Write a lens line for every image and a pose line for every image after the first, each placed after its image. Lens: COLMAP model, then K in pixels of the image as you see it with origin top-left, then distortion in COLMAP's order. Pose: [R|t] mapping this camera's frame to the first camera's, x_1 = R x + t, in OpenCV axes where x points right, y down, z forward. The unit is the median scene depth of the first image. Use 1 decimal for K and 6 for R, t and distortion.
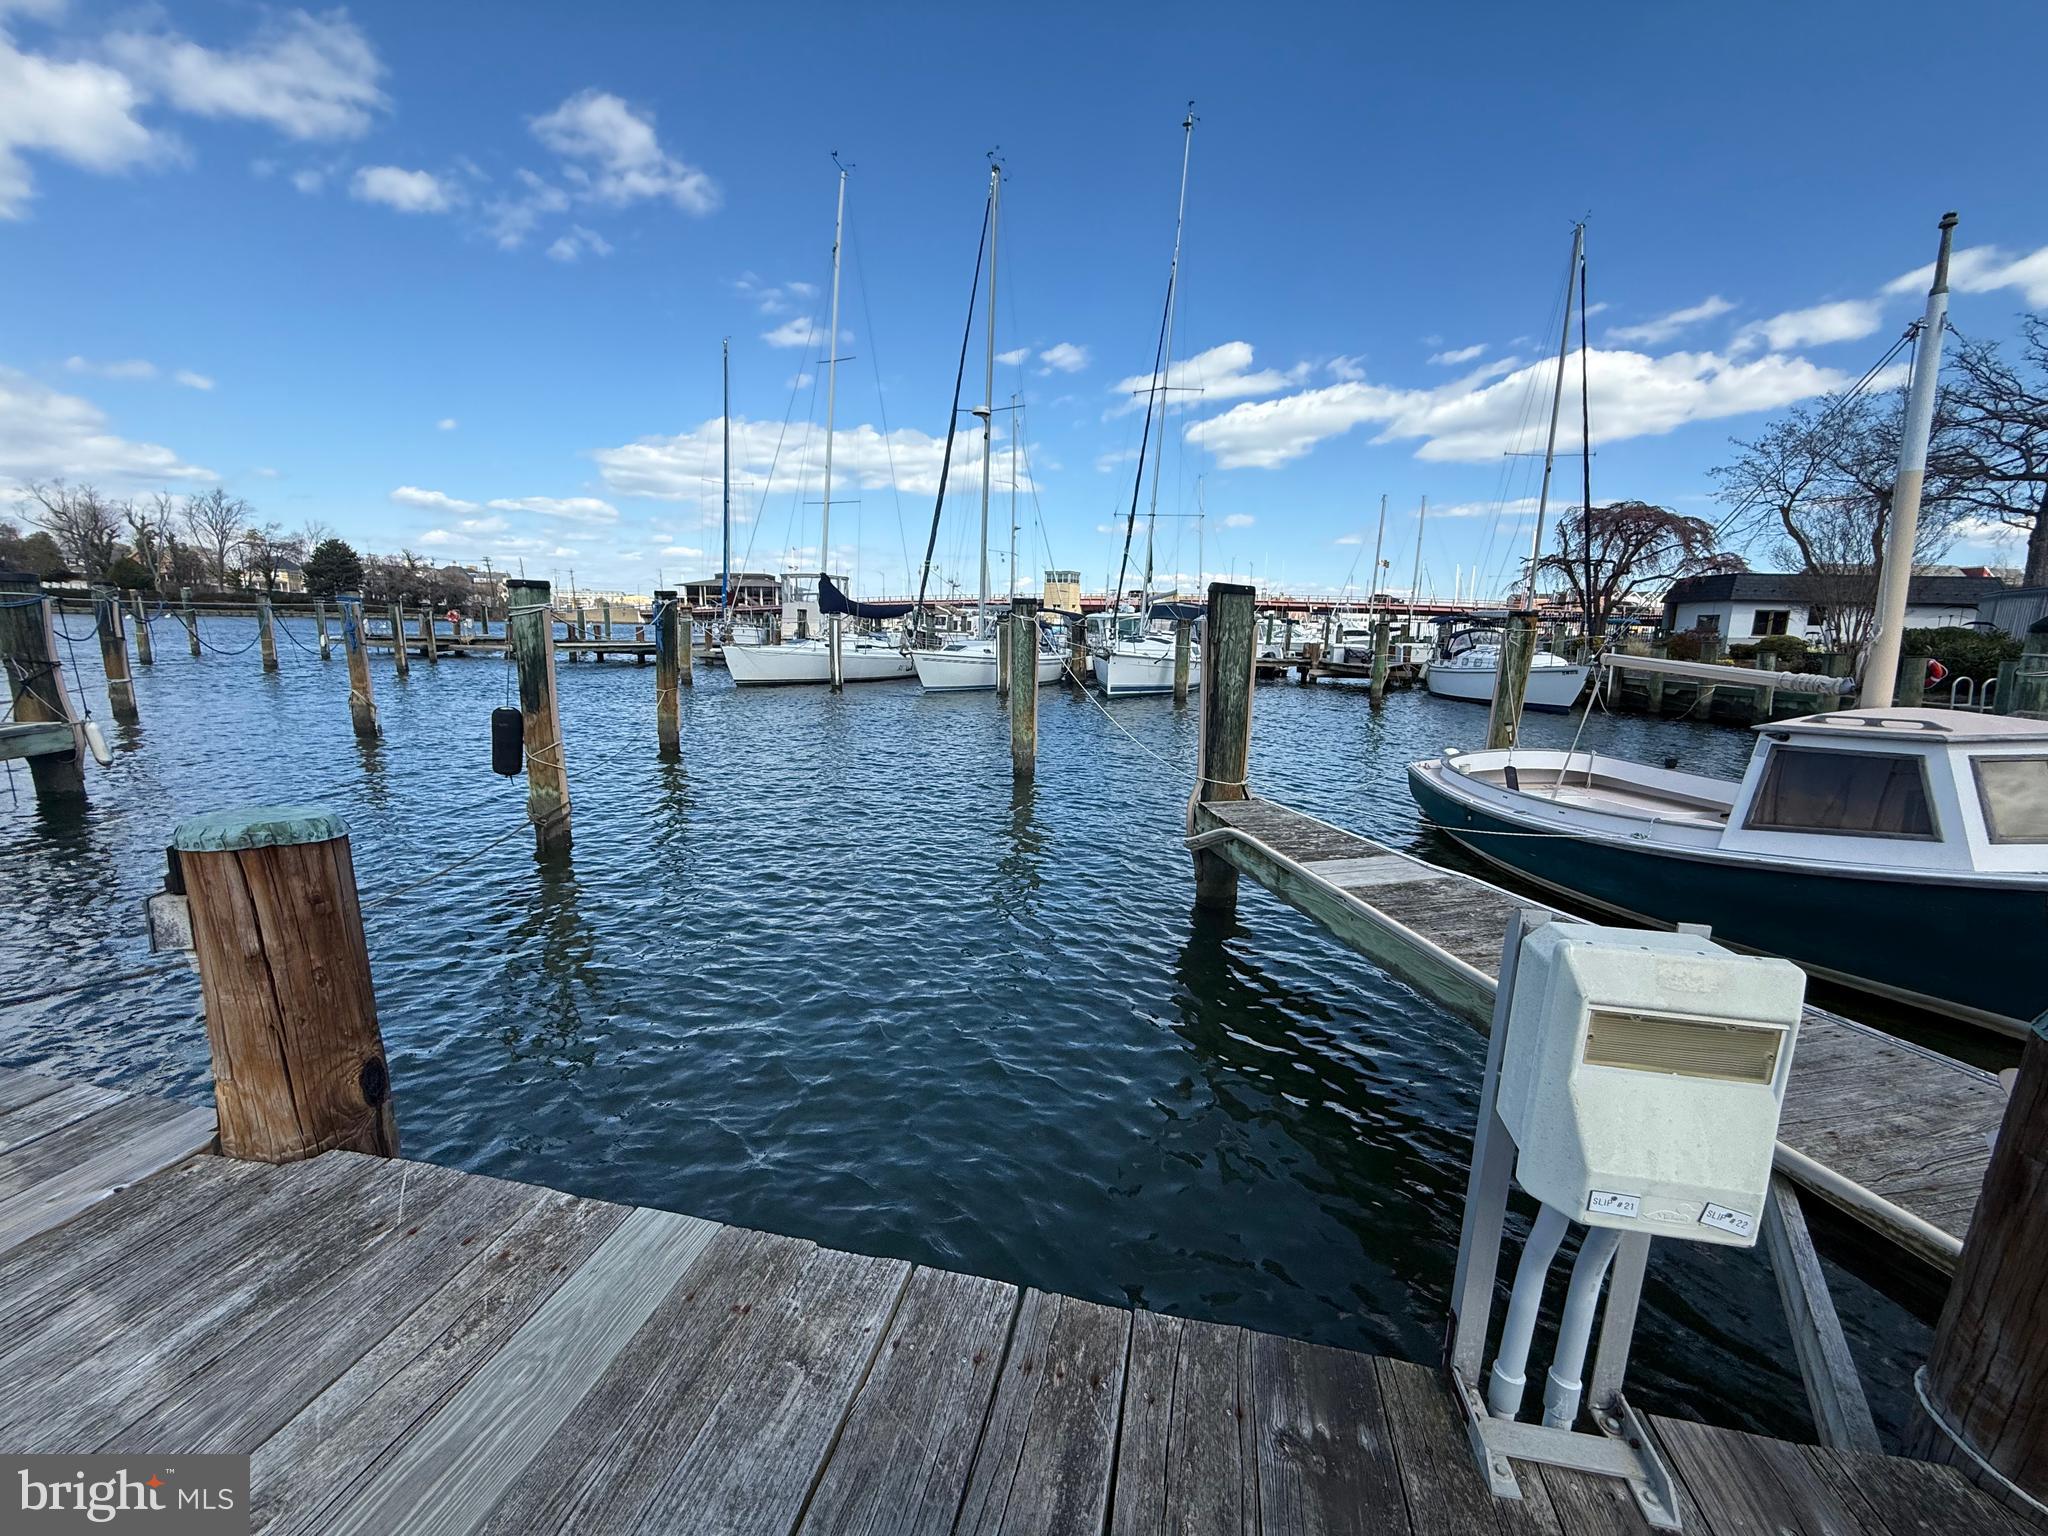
lens RADIAL K [[813.5, 0, 1017.2], [0, 813.5, 772.1], [0, 0, 1]] dist [0.000268, -0.000131]
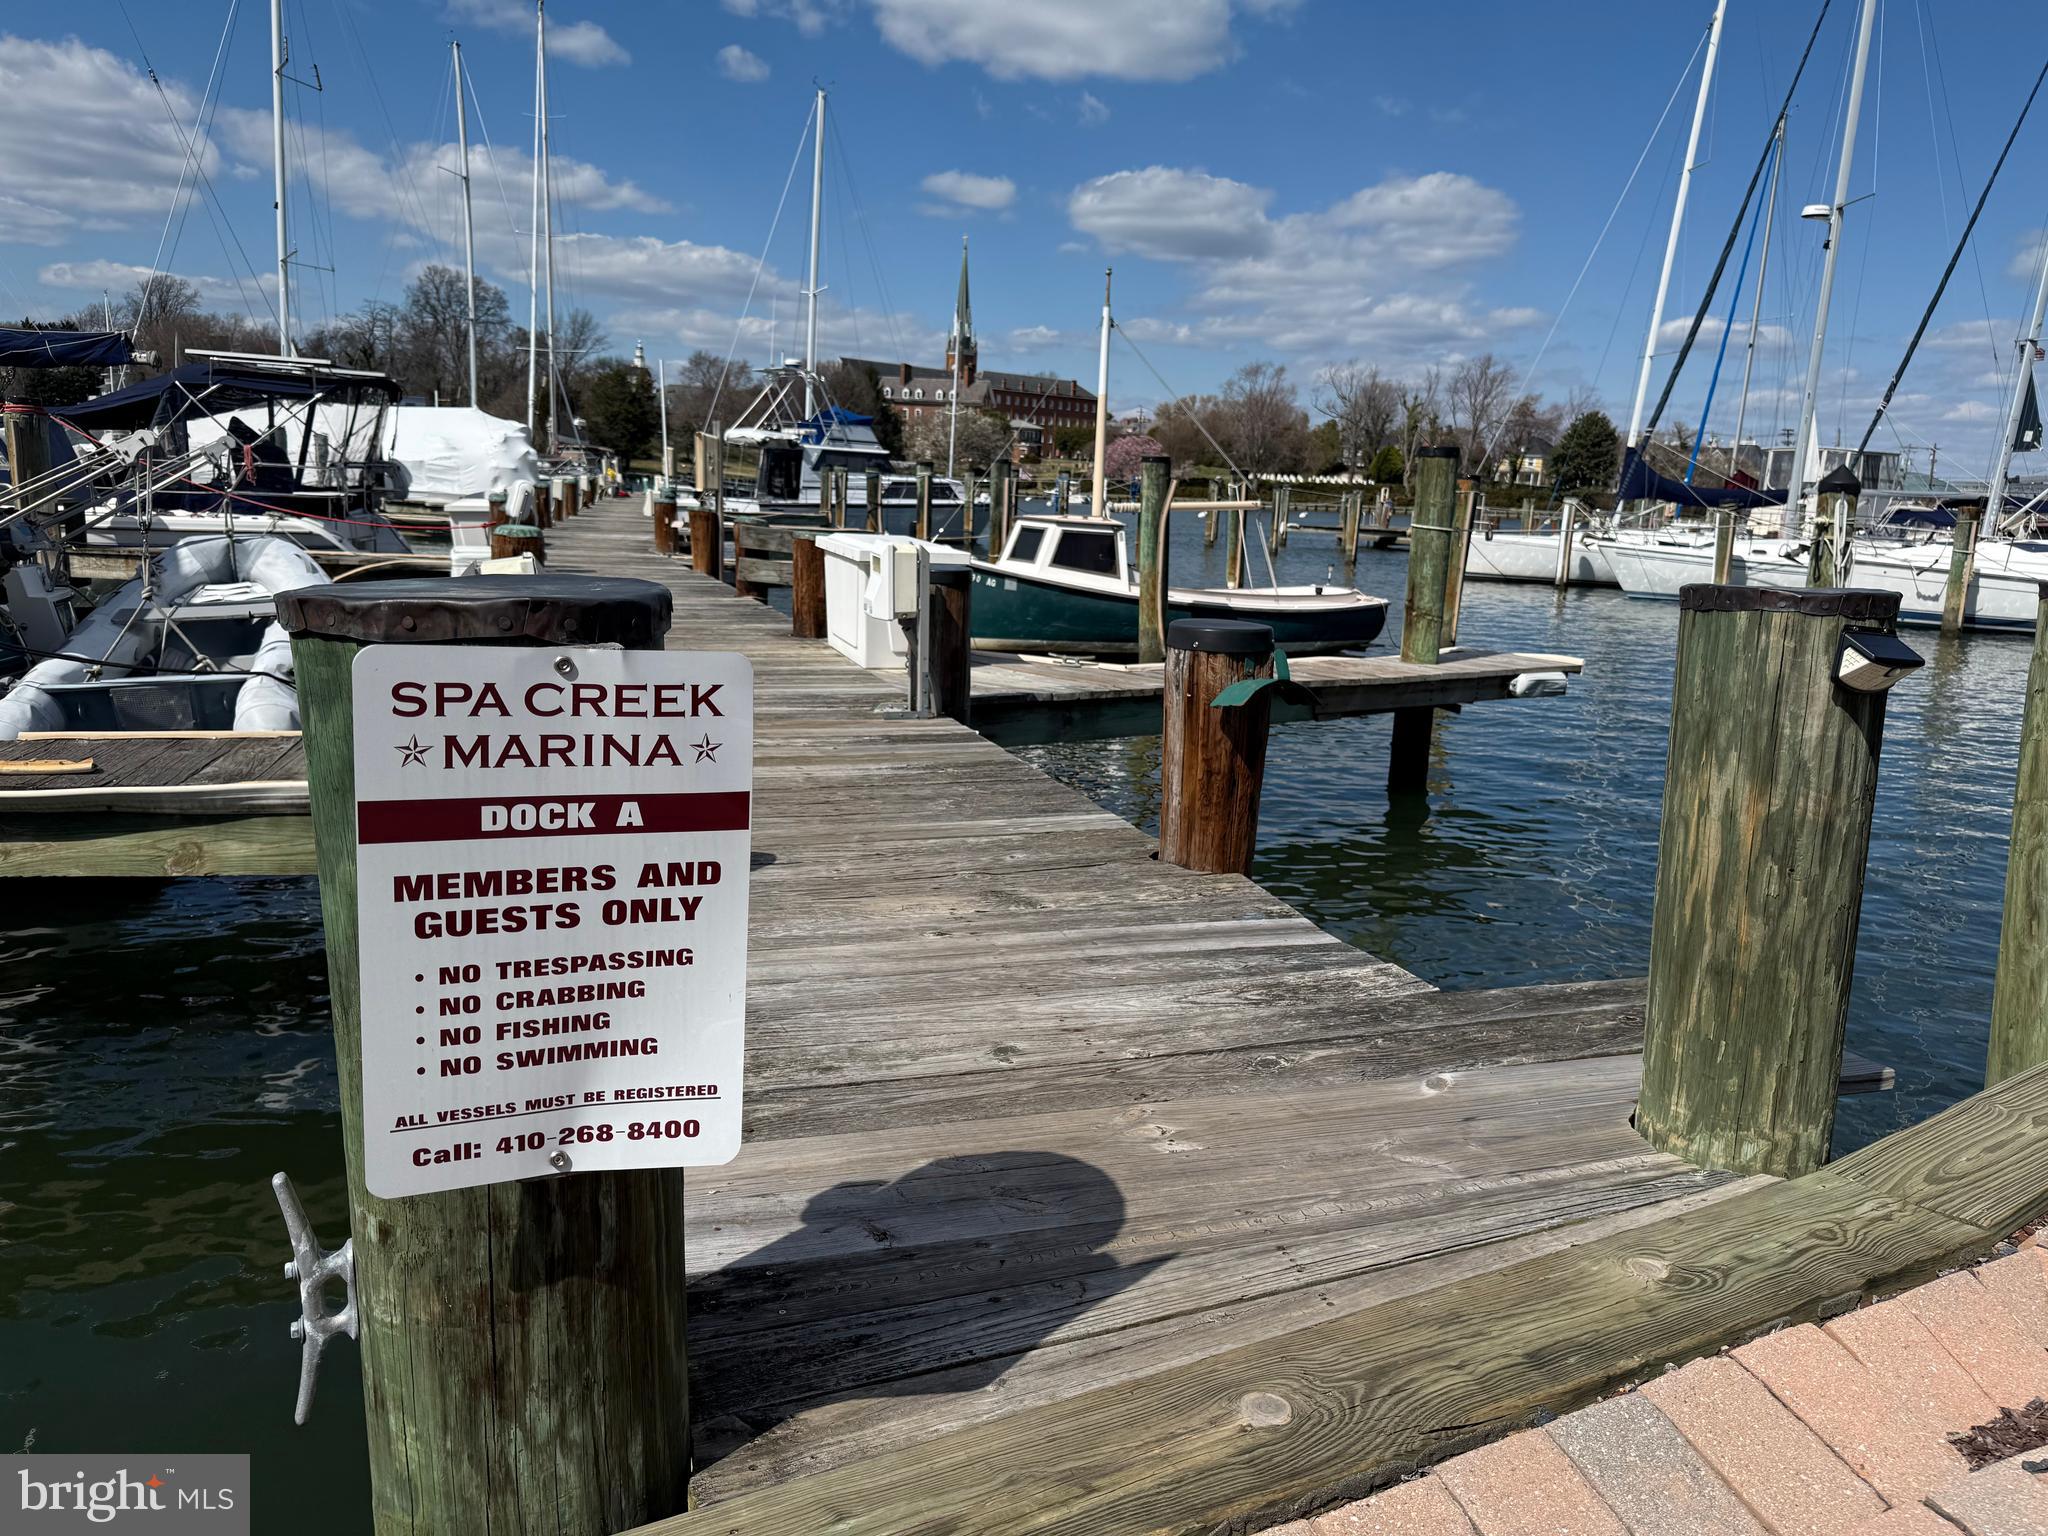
lens RADIAL K [[1425.5, 0, 1028.6], [0, 1425.5, 792.4], [0, 0, 1]] dist [0.134956, -0.223655]
pose [[0.458940, 0.183101, -0.869395, 0.723822], [-0.192102, 0.975837, 0.104111, 0.041217], [0.867451, 0.119232, 0.483024, -0.120413]]
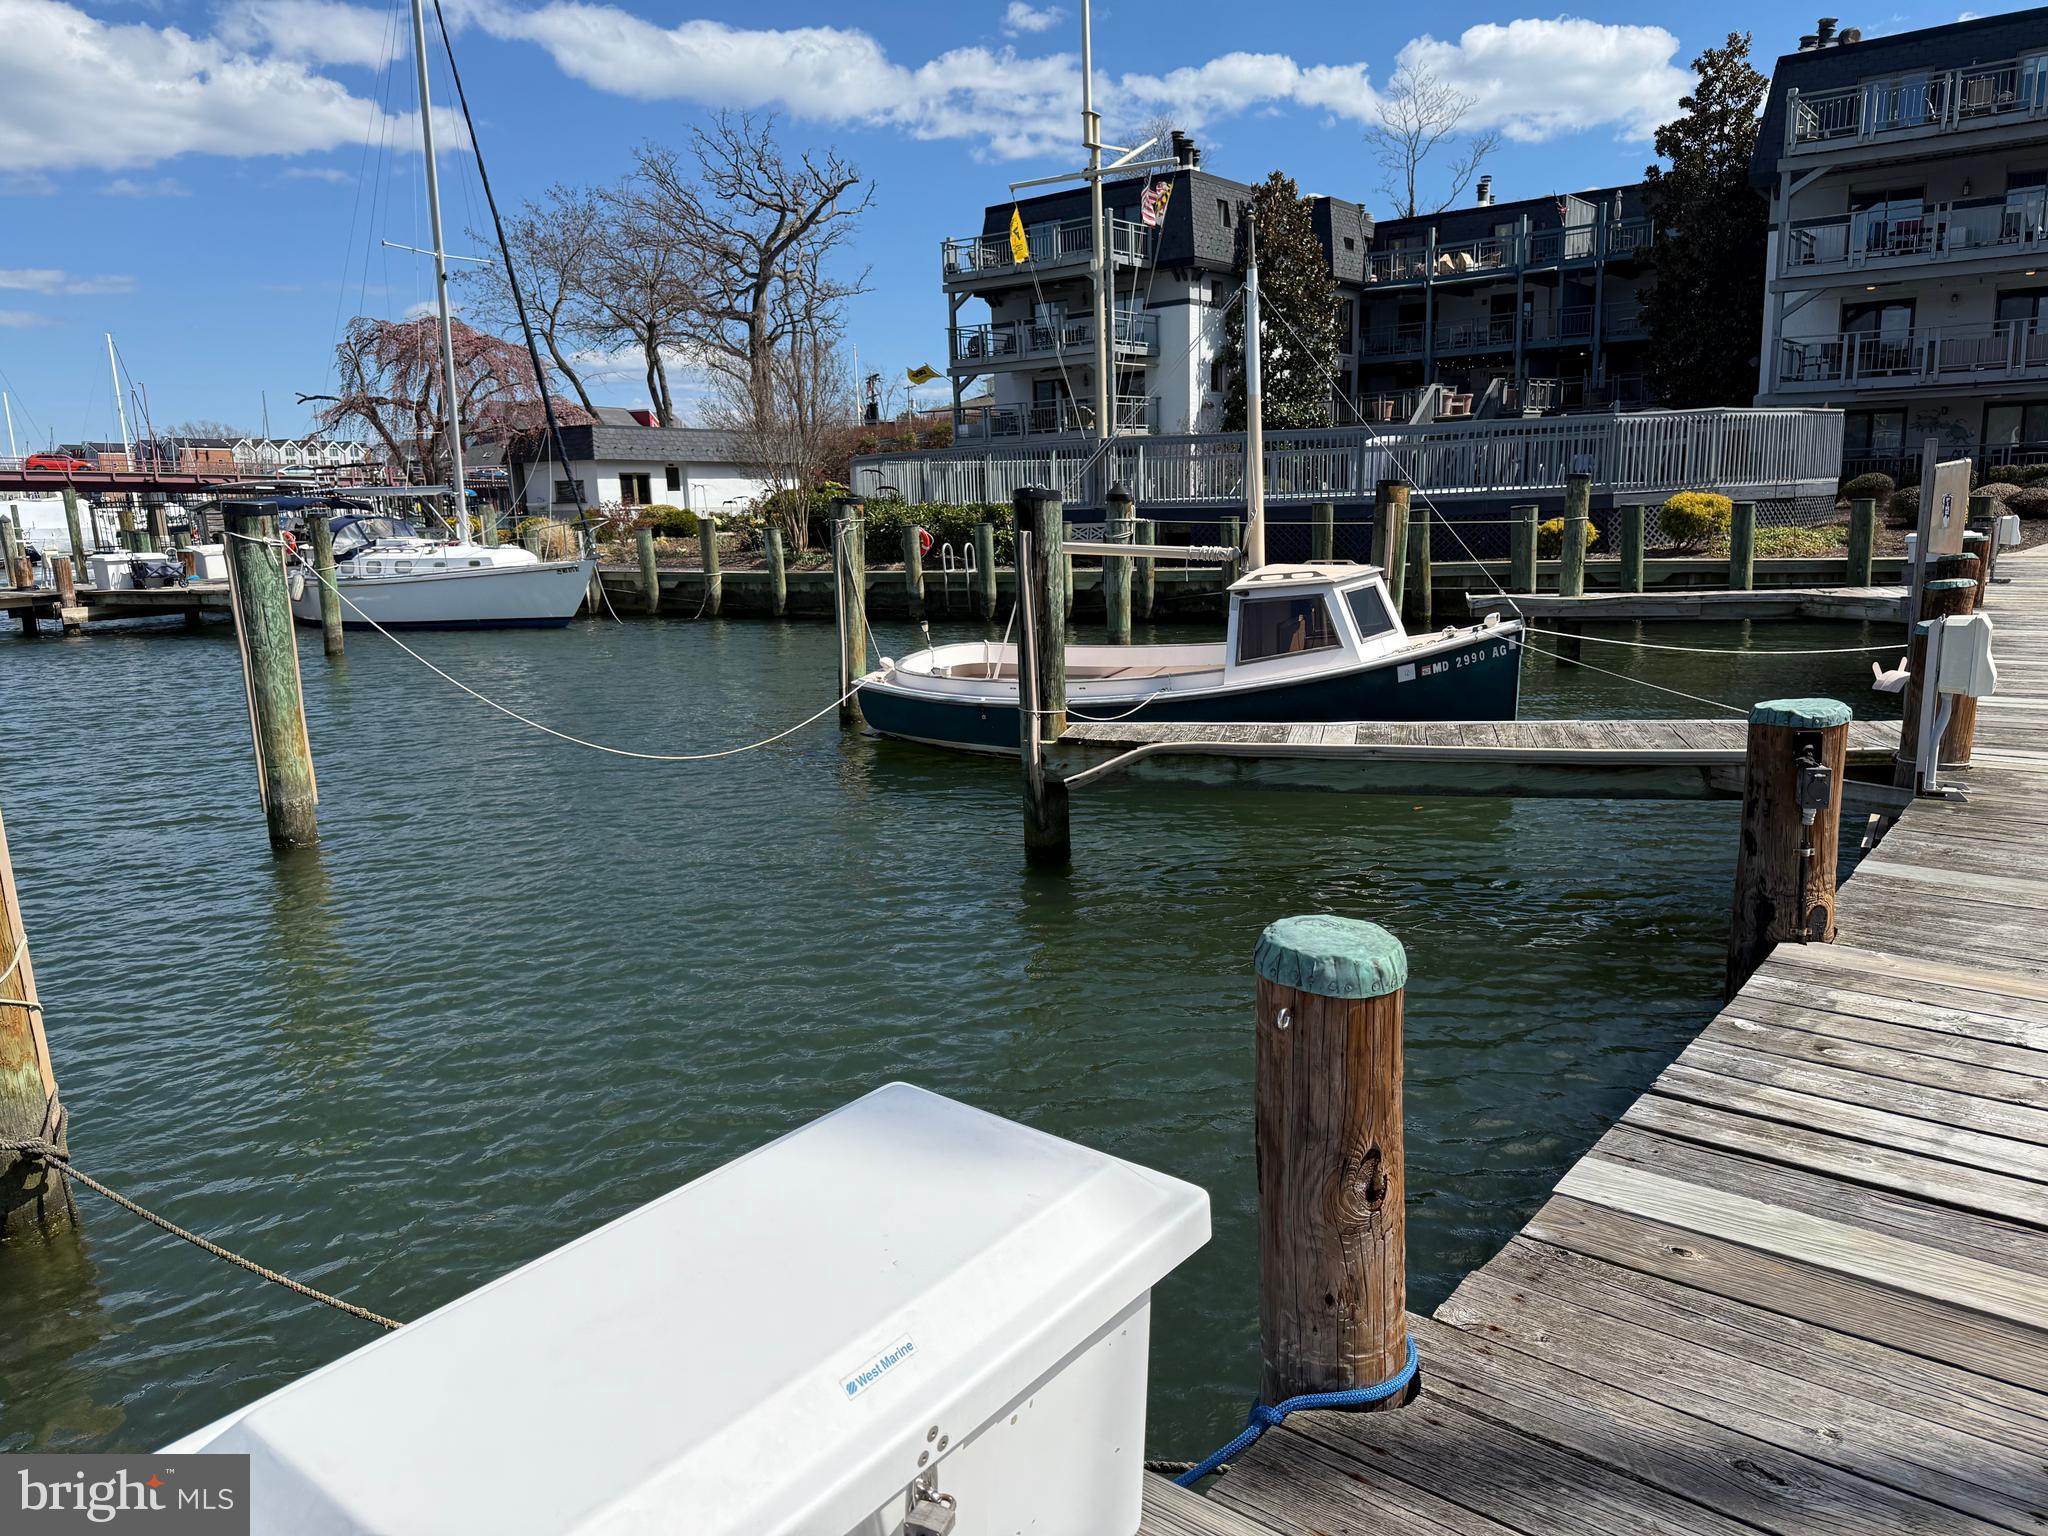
lens RADIAL K [[1438.0, 0, 1038.3], [0, 1438.0, 787.5], [0, 0, 1]] dist [0.044087, -0.053116]
pose [[0.424742, -0.215302, 0.879340, -0.235180], [0.199924, 0.969636, 0.140842, -0.026684], [-0.882963, 0.115980, 0.454889, 0.065072]]
